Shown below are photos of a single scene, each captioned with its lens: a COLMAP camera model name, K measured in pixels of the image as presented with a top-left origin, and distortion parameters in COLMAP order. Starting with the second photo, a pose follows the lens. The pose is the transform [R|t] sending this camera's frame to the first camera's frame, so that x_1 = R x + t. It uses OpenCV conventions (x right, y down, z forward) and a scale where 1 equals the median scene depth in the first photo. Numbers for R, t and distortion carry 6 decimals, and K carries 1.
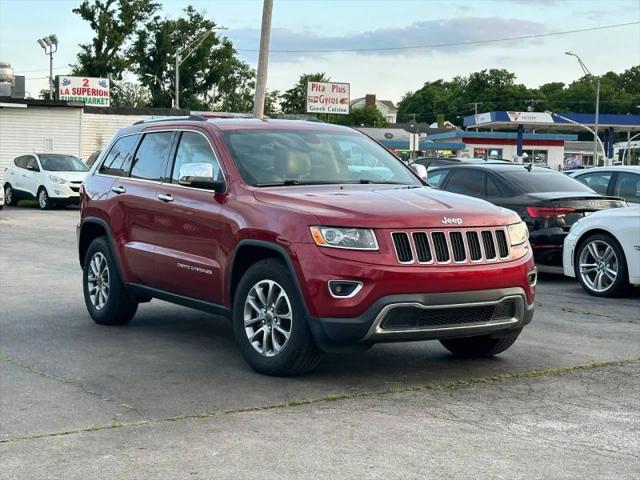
lens RADIAL K [[1175.3, 0, 351.6], [0, 1175.3, 238.8], [0, 0, 1]] dist [0.166916, -0.083745]
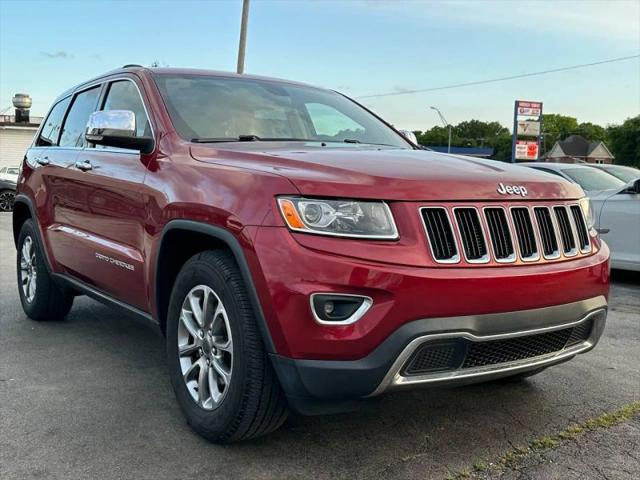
lens RADIAL K [[692.6, 0, 320.0], [0, 692.6, 240.0], [0, 0, 1]] dist [0.168948, -0.372469]
pose [[0.999435, 0.000916, 0.033609, -0.023006], [-0.001742, 0.999697, 0.024566, 0.001792], [-0.033576, -0.024611, 0.999133, 0.589482]]
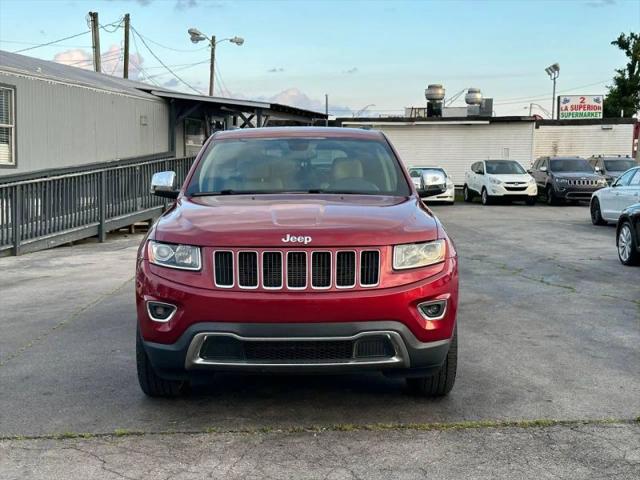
lens RADIAL K [[904.8, 0, 320.0], [0, 904.8, 240.0], [0, 0, 1]] dist [0.096496, -0.093001]
pose [[0.846256, 0.029453, -0.531962, 0.410064], [-0.020008, 0.999523, 0.023510, -0.027760], [0.532401, -0.009252, 0.846442, 0.414472]]
